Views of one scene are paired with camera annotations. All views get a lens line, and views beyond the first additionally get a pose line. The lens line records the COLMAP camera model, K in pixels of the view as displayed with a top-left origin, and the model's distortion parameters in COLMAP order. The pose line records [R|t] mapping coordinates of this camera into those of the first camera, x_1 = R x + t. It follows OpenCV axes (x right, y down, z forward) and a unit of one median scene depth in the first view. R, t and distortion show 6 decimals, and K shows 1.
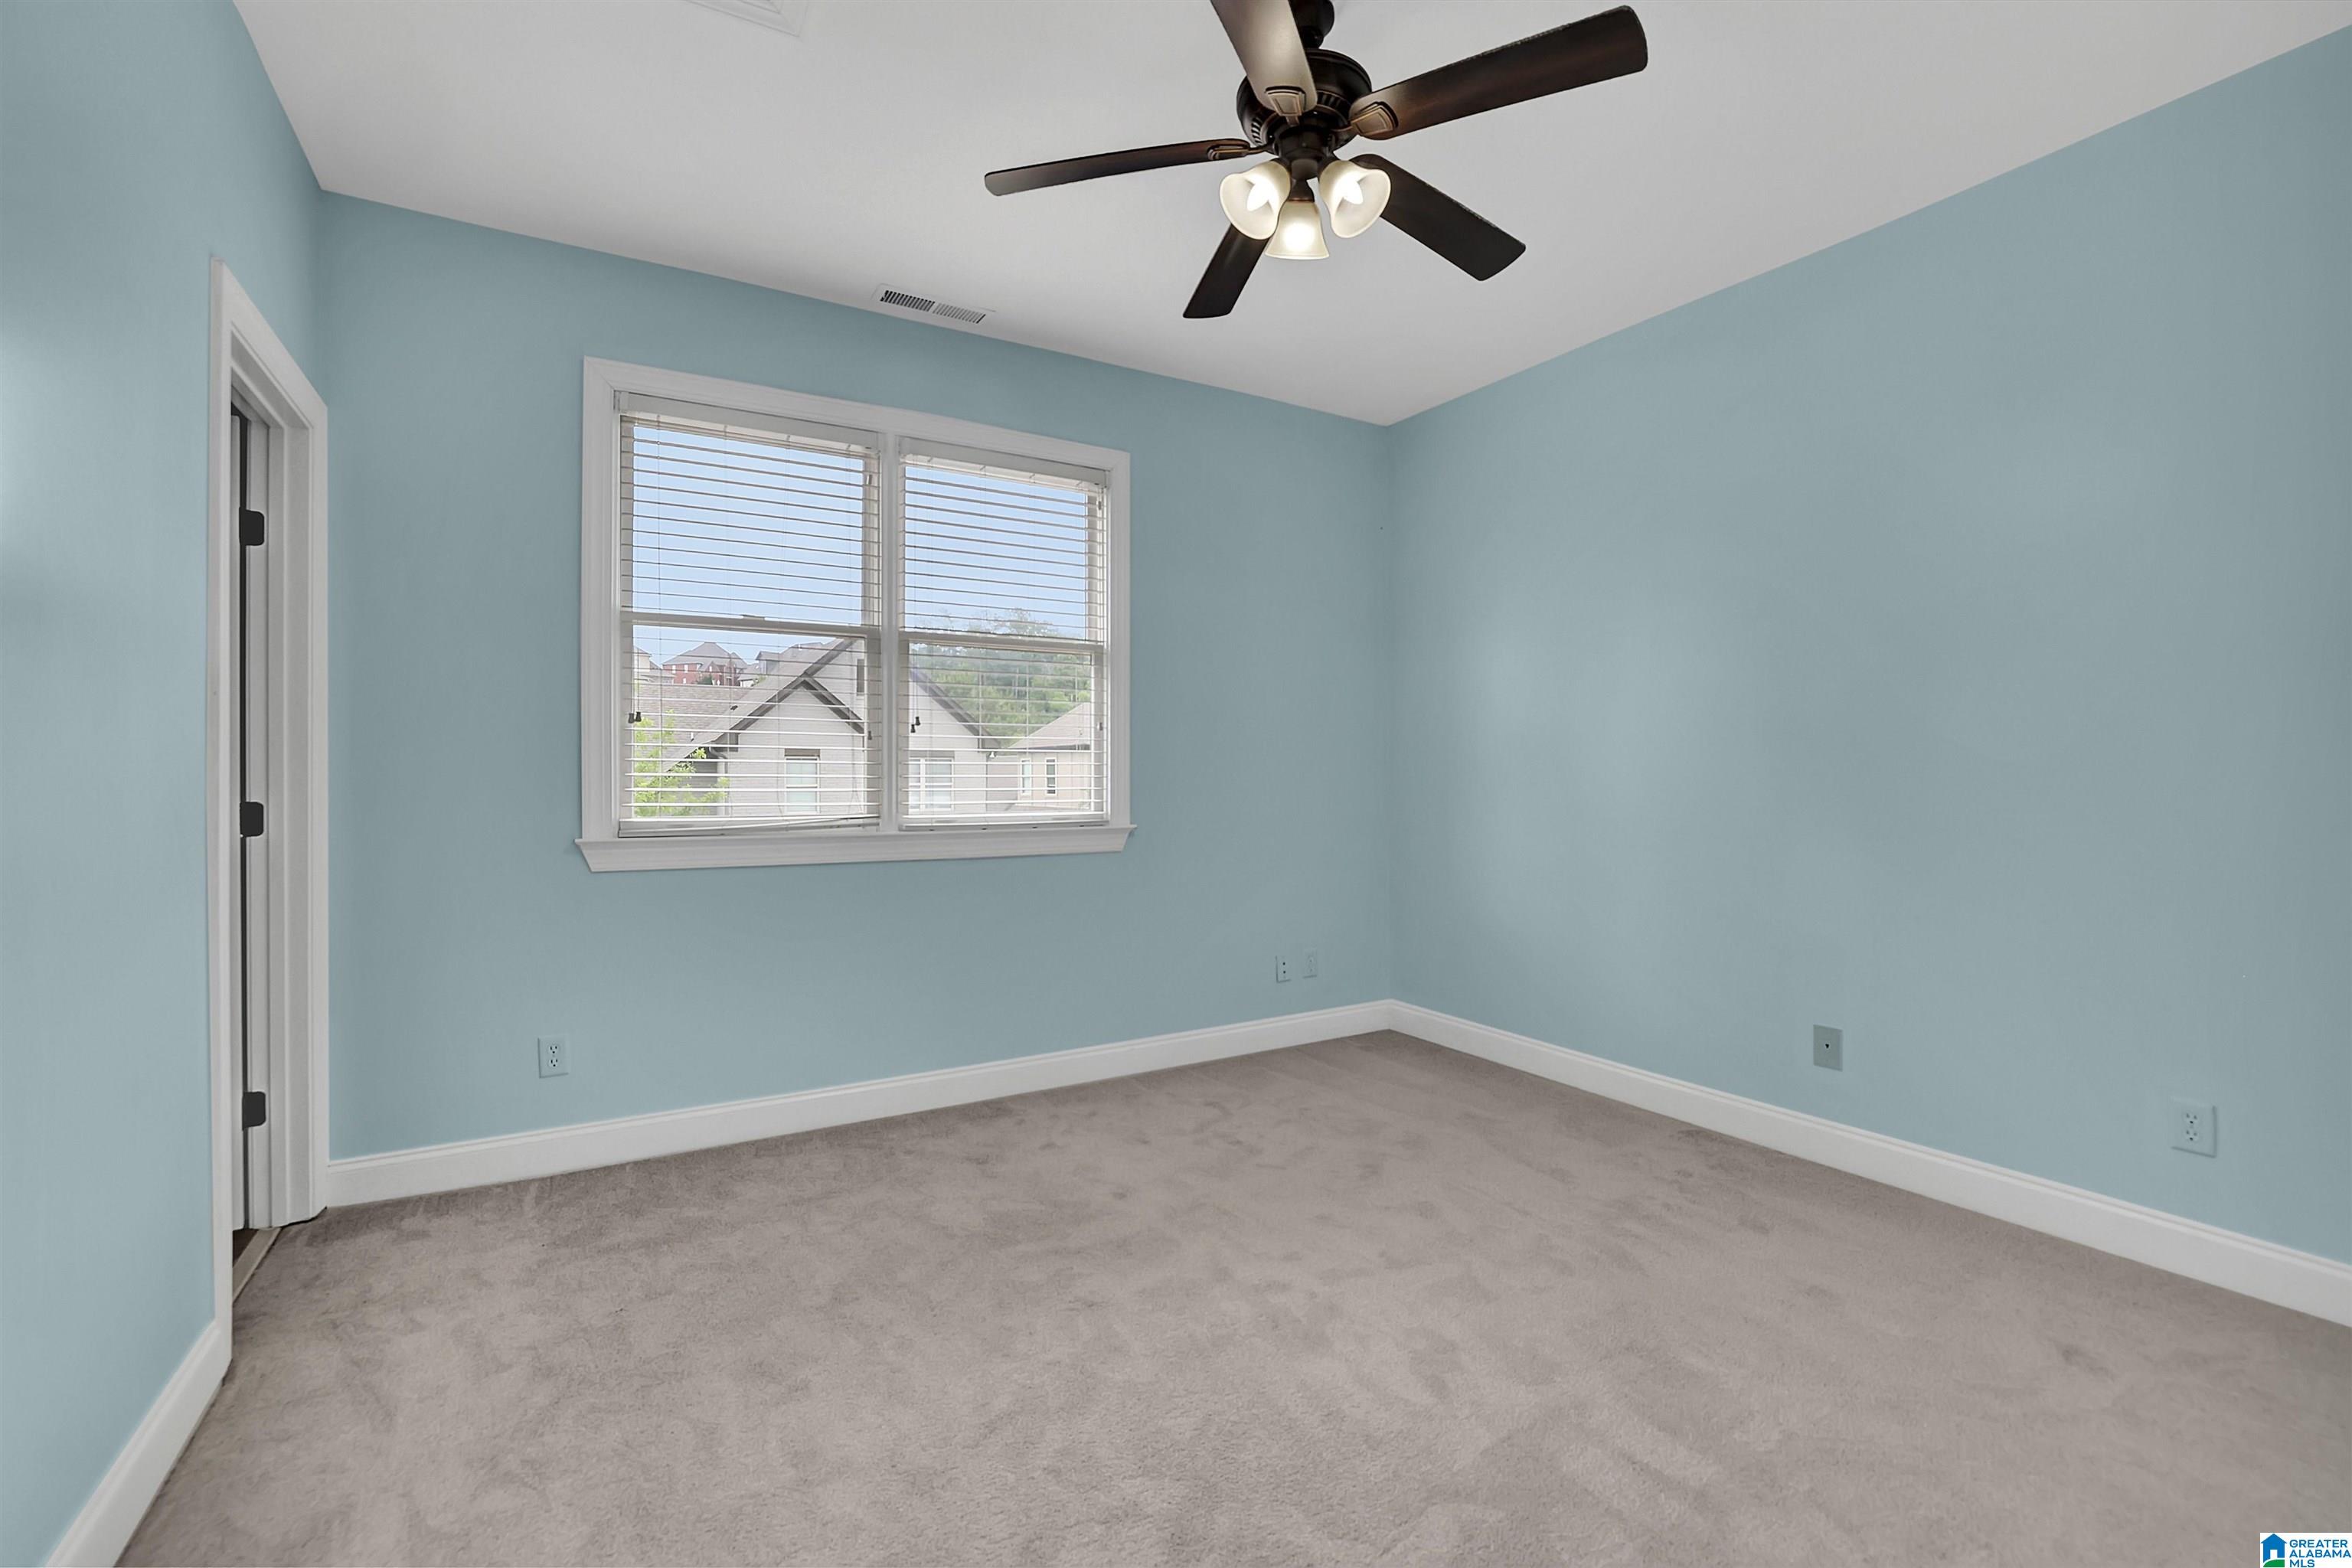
lens RADIAL K [[1024.1, 0, 1180.0], [0, 1024.1, 775.8], [0, 0, 1]] dist [-0.039327, 0.012411]
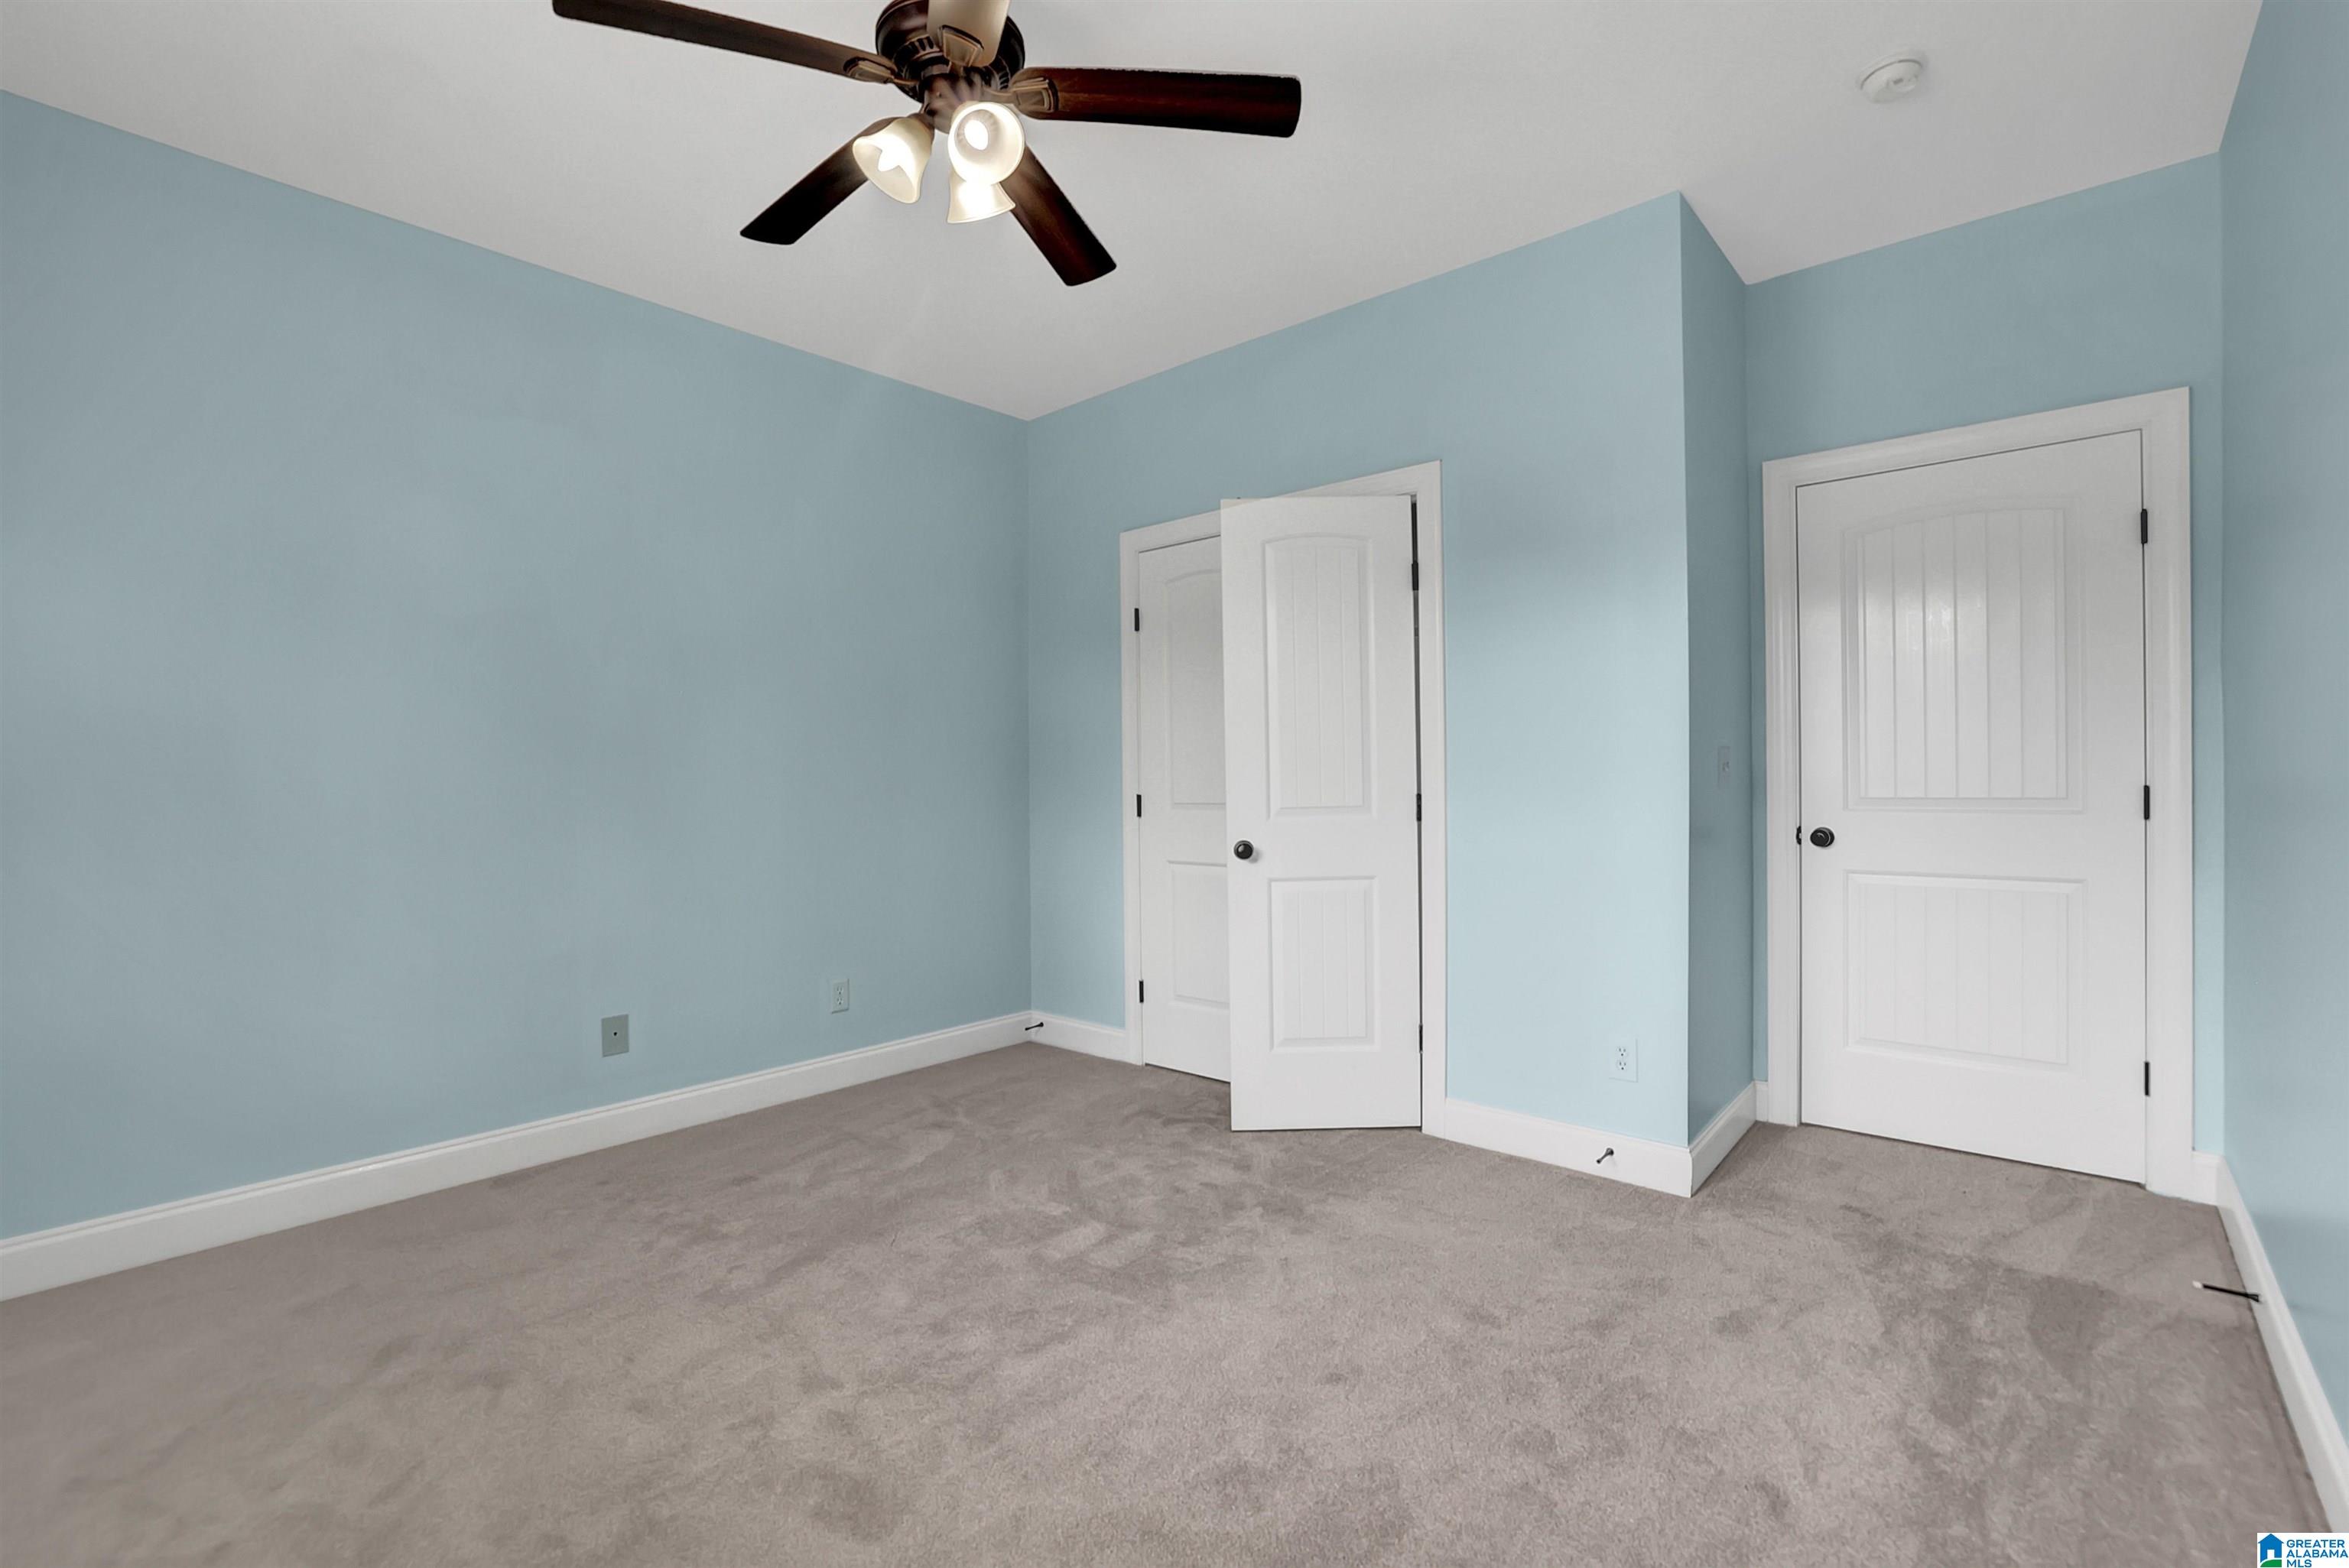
lens RADIAL K [[1022.7, 0, 1190.1], [0, 1022.7, 770.0], [0, 0, 1]] dist [-0.039327, 0.012411]
pose [[-0.315797, 0.015965, 0.948692, -0.600510], [0.017039, 0.999793, -0.011153, 0.012547], [-0.948674, 0.012643, -0.316003, 0.807254]]
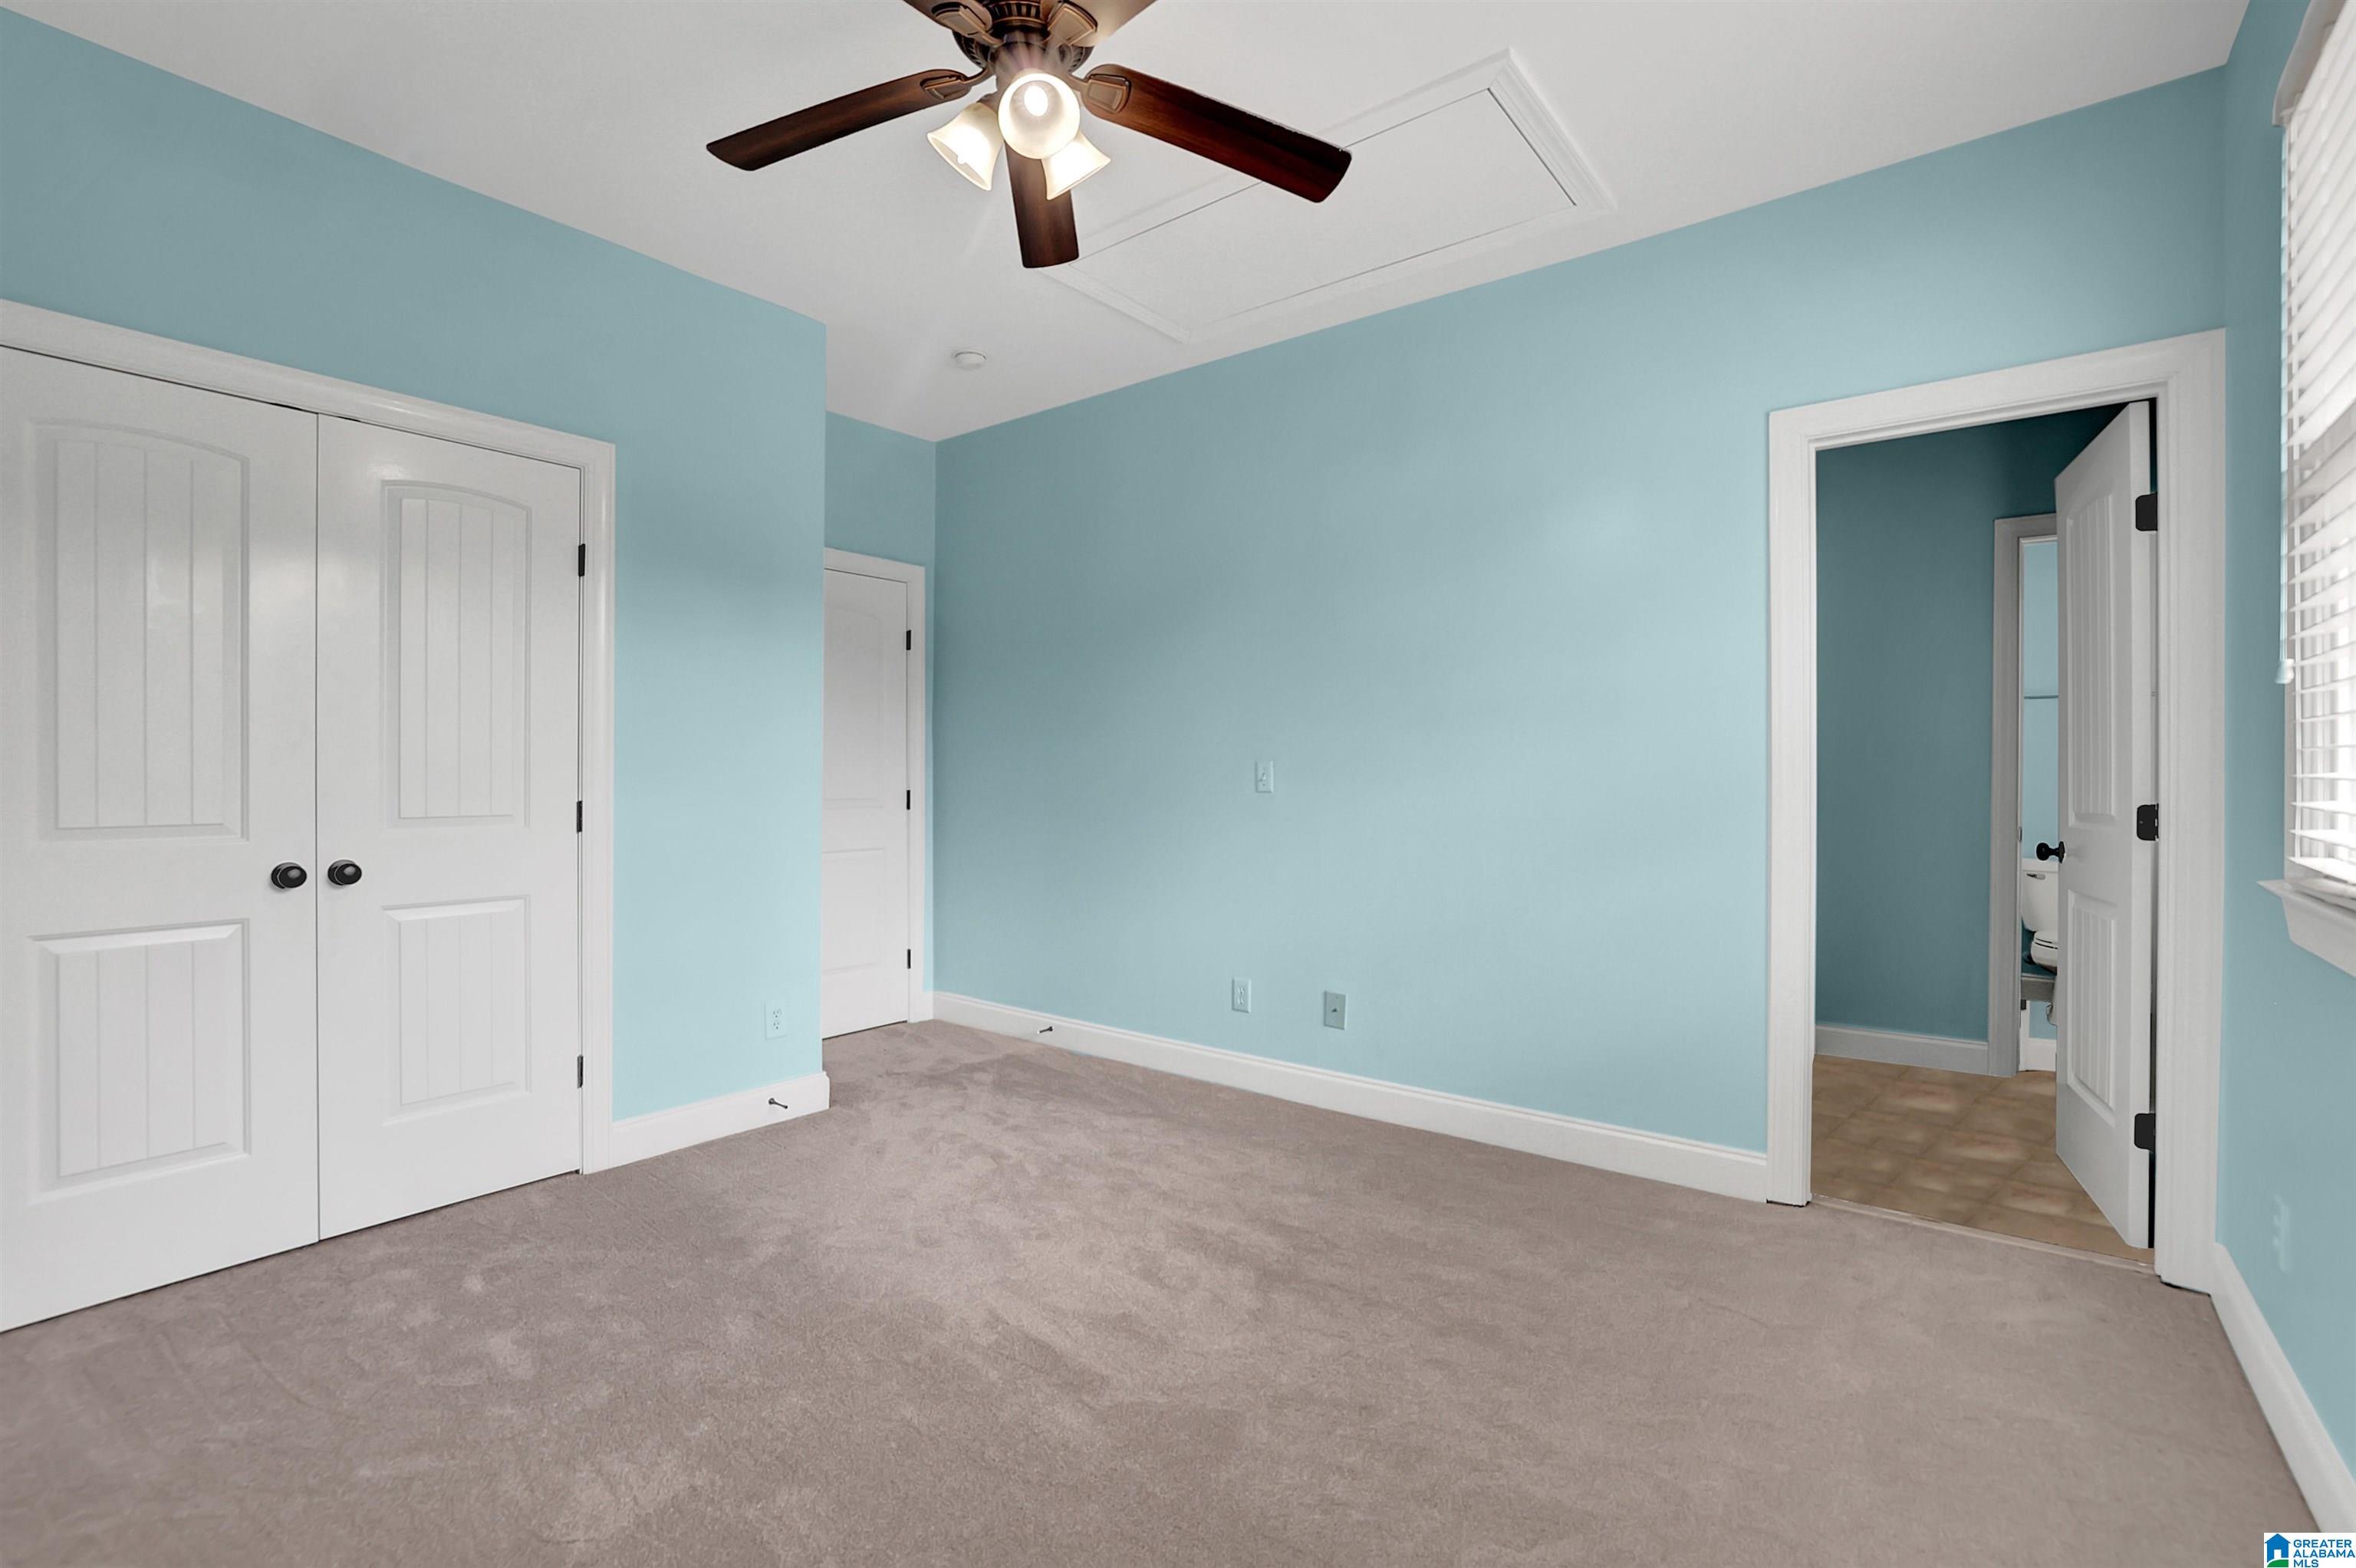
lens RADIAL K [[1025.7, 0, 1171.6], [0, 1025.7, 783.9], [0, 0, 1]] dist [-0.039327, 0.012411]
pose [[-0.932732, 0.008615, -0.360469, 0.231594], [0.004714, 0.999920, 0.011702, 0.004885], [0.360541, 0.009216, -0.932698, 1.382030]]
